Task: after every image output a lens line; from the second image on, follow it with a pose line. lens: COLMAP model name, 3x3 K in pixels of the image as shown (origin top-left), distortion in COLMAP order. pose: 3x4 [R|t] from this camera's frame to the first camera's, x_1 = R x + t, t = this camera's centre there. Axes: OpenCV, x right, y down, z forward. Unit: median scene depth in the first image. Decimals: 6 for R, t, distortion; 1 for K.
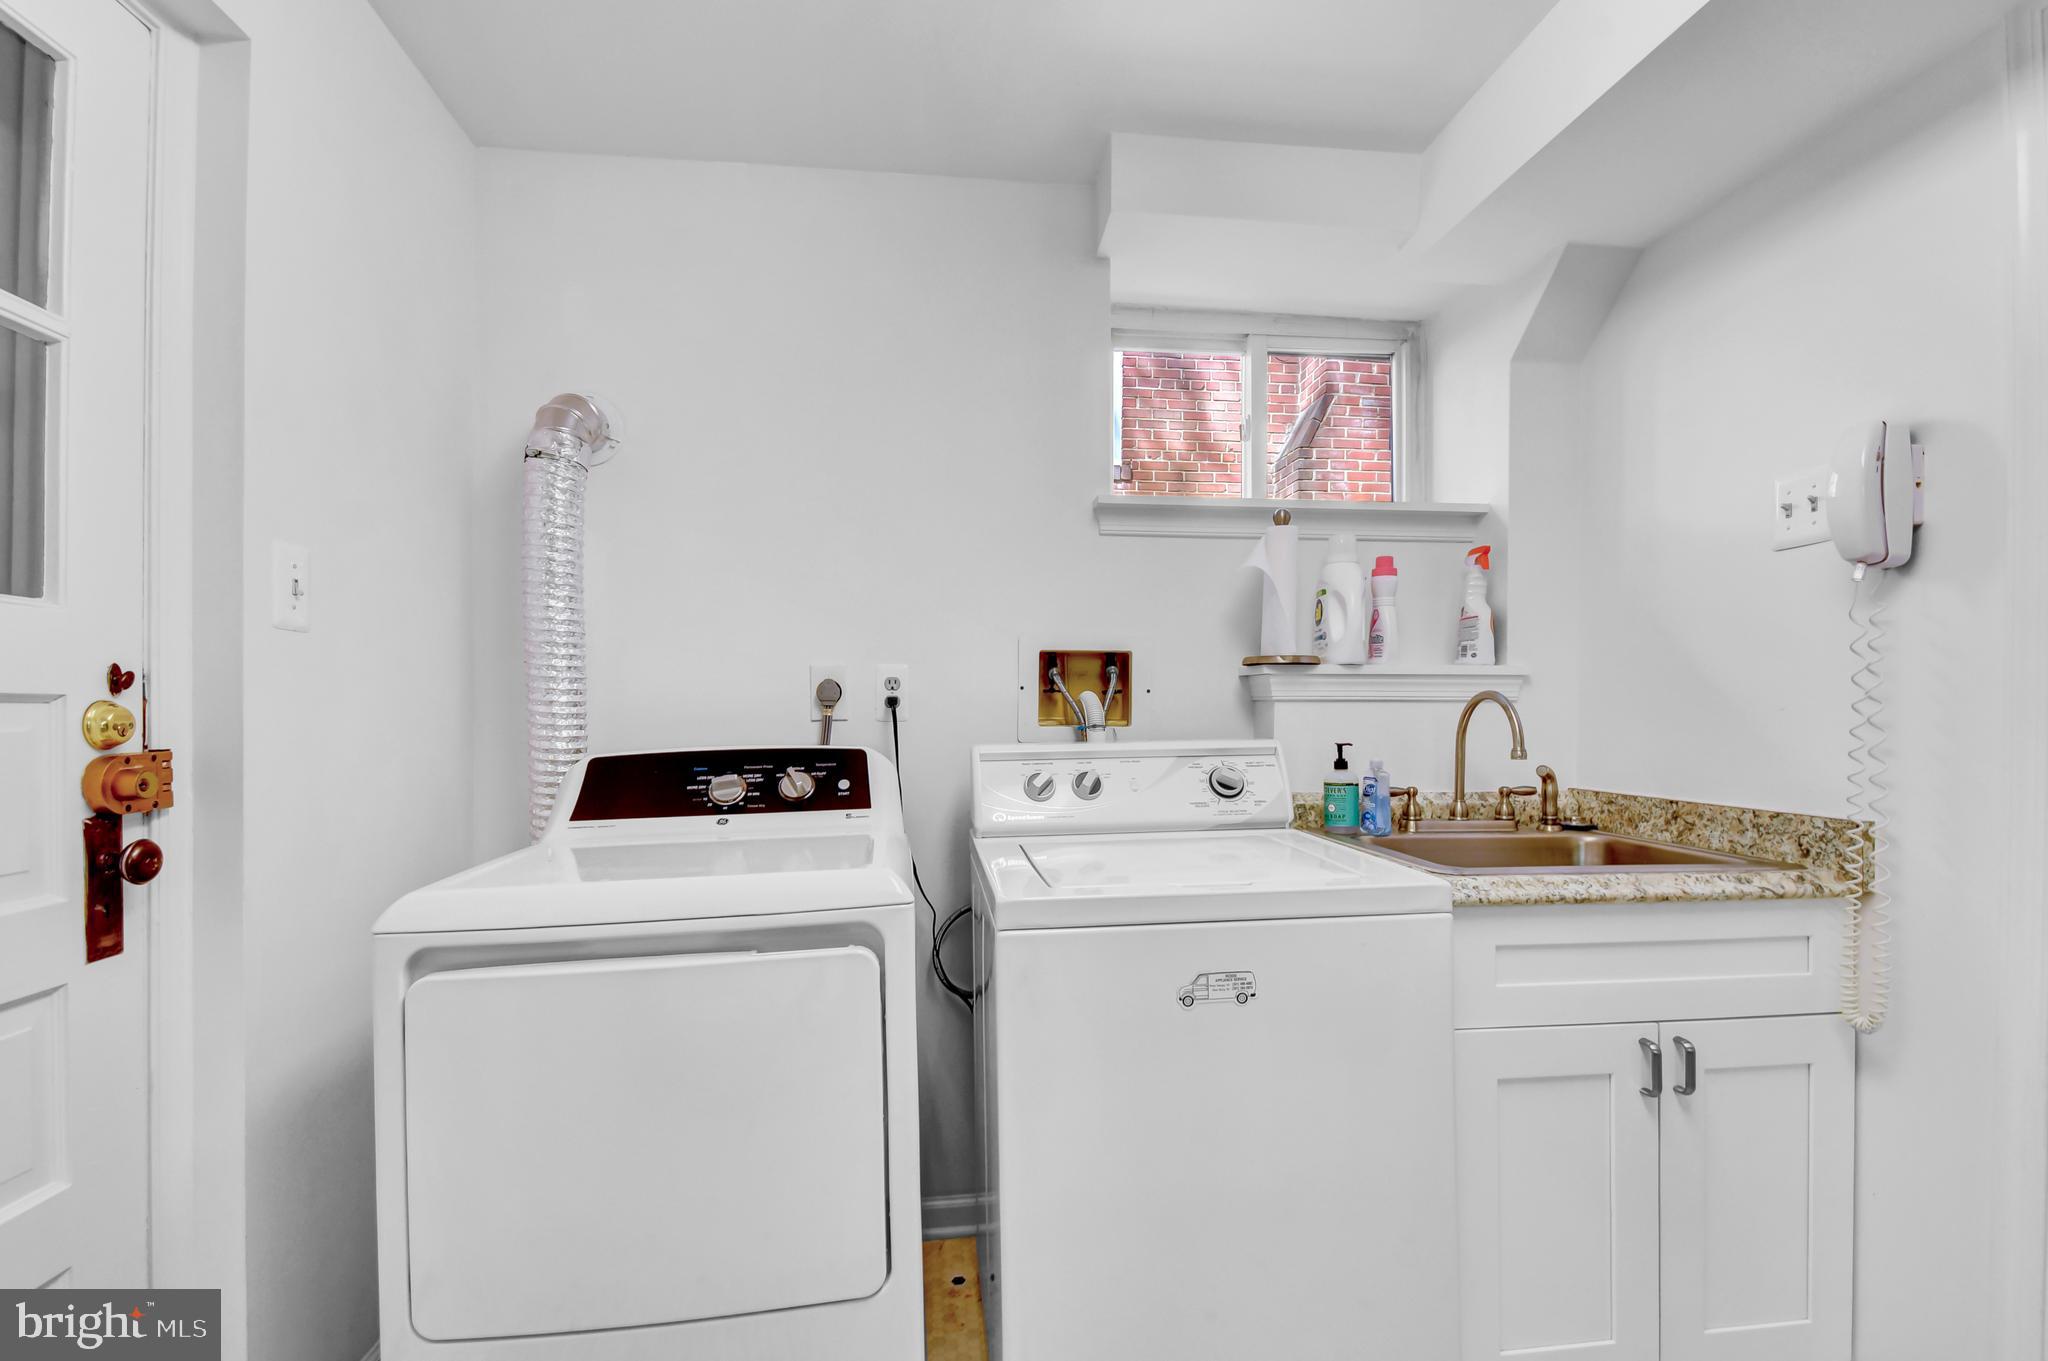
lens RADIAL K [[929.8, 0, 1002.5], [0, 929.8, 689.1], [0, 0, 1]] dist [-0.009174, -0.004174]
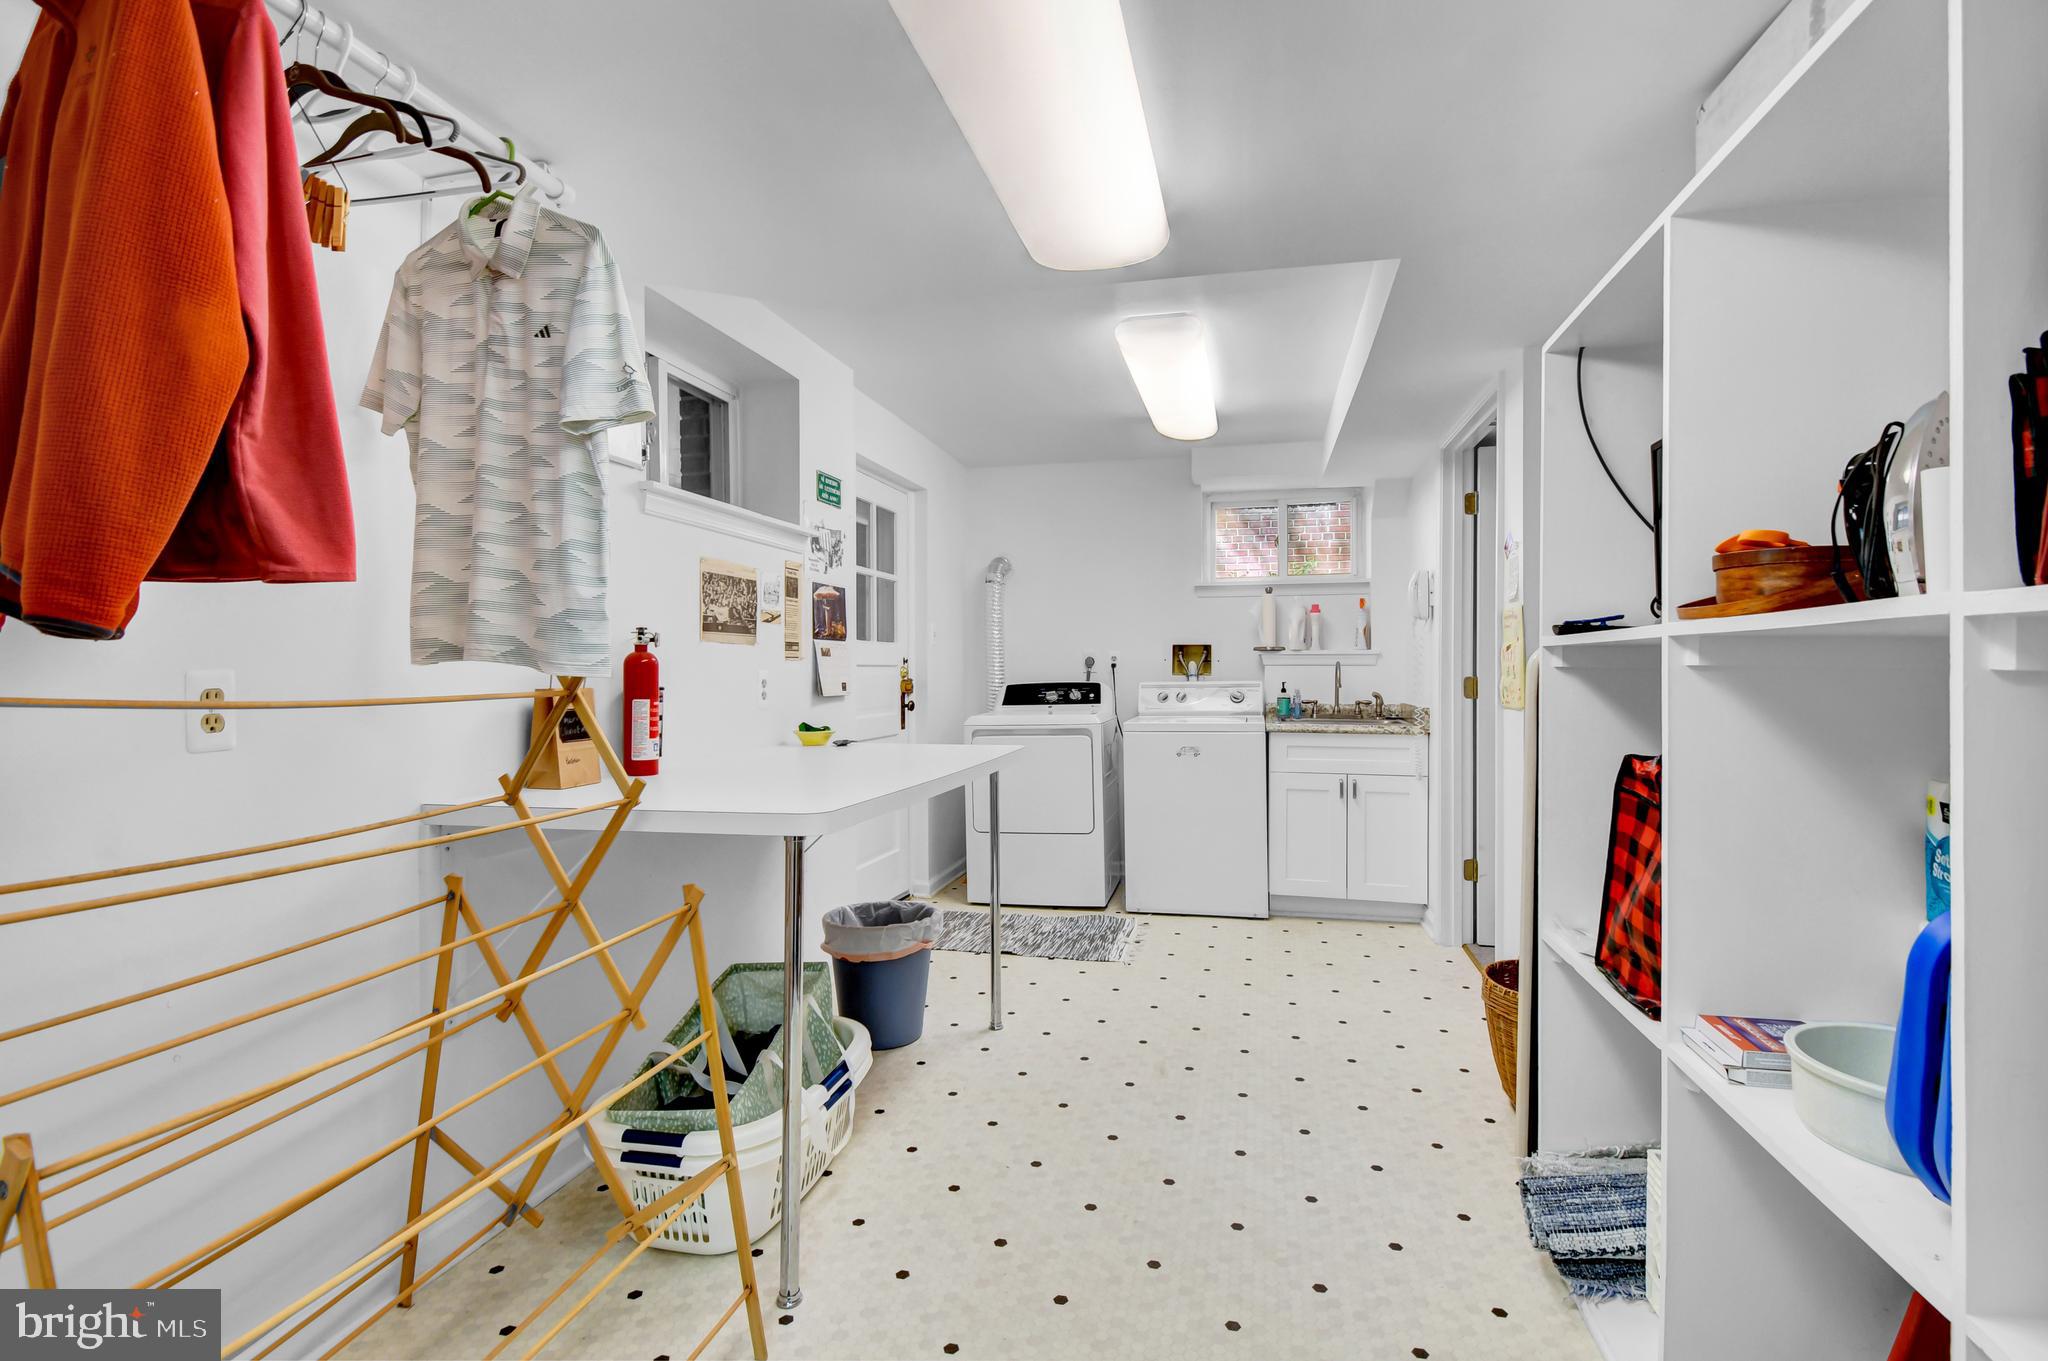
lens RADIAL K [[929.8, 0, 1014.0], [0, 929.8, 670.5], [0, 0, 1]] dist [-0.009174, -0.004174]
pose [[0.936490, 0.001589, -0.350692, 0.573125], [0.006220, 0.999757, 0.021141, -0.031574], [0.350640, -0.021980, 0.936252, -1.648385]]
